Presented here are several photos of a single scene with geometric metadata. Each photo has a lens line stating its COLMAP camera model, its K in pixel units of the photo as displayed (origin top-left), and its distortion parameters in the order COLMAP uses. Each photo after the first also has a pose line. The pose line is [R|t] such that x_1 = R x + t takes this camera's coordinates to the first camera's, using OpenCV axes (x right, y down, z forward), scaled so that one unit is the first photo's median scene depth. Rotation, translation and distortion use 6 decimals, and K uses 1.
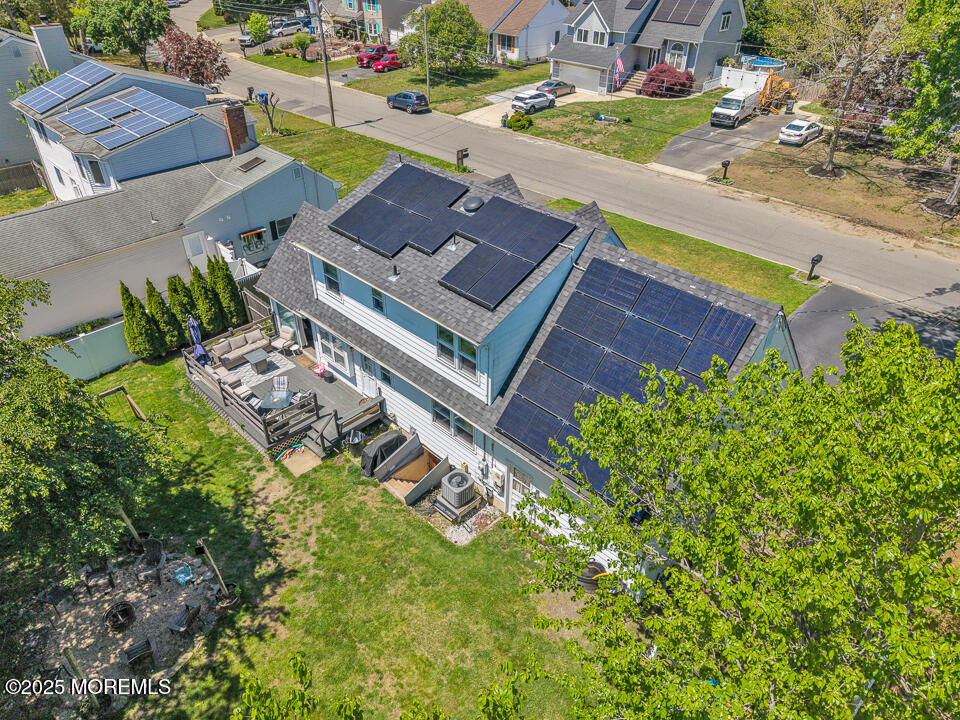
lens RADIAL K [[654.3, 0, 473.9], [0, 654.3, 358.2], [0, 0, 1]] dist [0.044038, -0.062937]
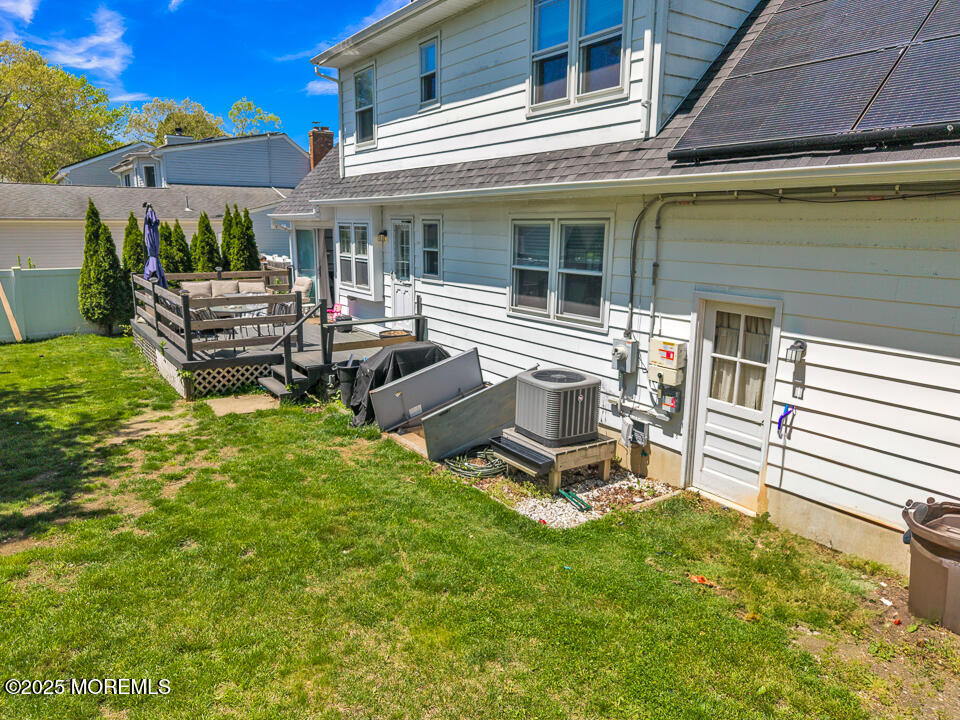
lens RADIAL K [[654.3, 0, 473.9], [0, 654.3, 358.2], [0, 0, 1]] dist [0.044038, -0.062937]
pose [[0.982640, 0.046491, -0.179603, -0.004543], [-0.113195, 0.917256, -0.381875, 0.323897], [0.146989, 0.395575, 0.906595, 0.618078]]
